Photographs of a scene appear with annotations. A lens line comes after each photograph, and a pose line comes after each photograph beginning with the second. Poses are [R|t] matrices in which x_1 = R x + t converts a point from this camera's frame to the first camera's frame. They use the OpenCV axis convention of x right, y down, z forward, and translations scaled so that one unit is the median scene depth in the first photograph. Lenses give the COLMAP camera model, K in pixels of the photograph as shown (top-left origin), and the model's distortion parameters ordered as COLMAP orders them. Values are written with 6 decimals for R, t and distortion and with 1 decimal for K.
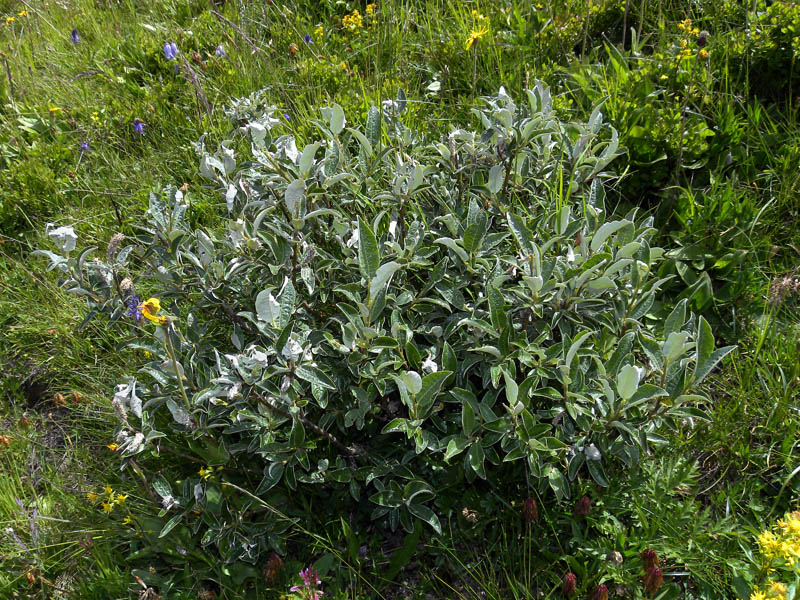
lens RADIAL K [[596.3, 0, 400.0], [0, 596.3, 300.0], [0, 0, 1]] dist [-0.001477, 0.003111]
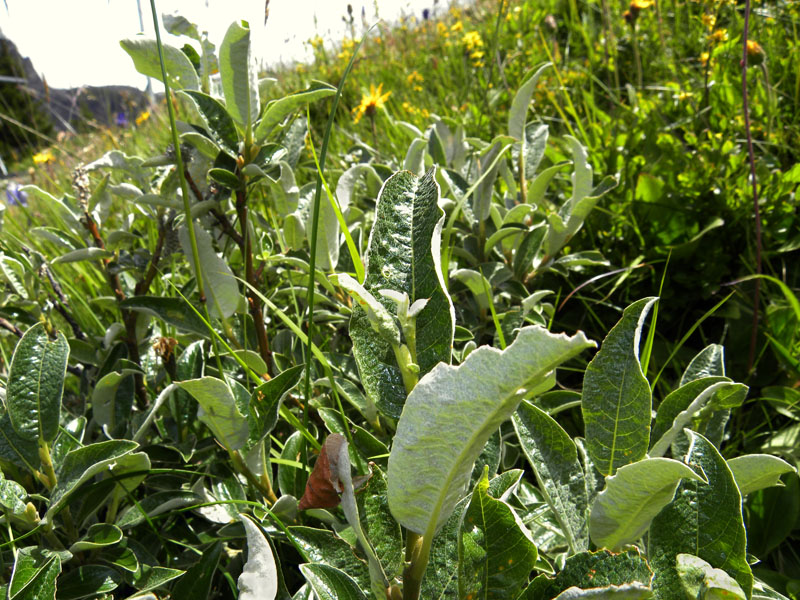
lens RADIAL K [[596.3, 0, 400.0], [0, 596.3, 300.0], [0, 0, 1]] dist [-0.001477, 0.003111]
pose [[0.995650, -0.059507, -0.071701, 0.339151], [0.038199, 0.962547, -0.268411, -0.104422], [0.084988, 0.264505, 0.960632, 0.814777]]
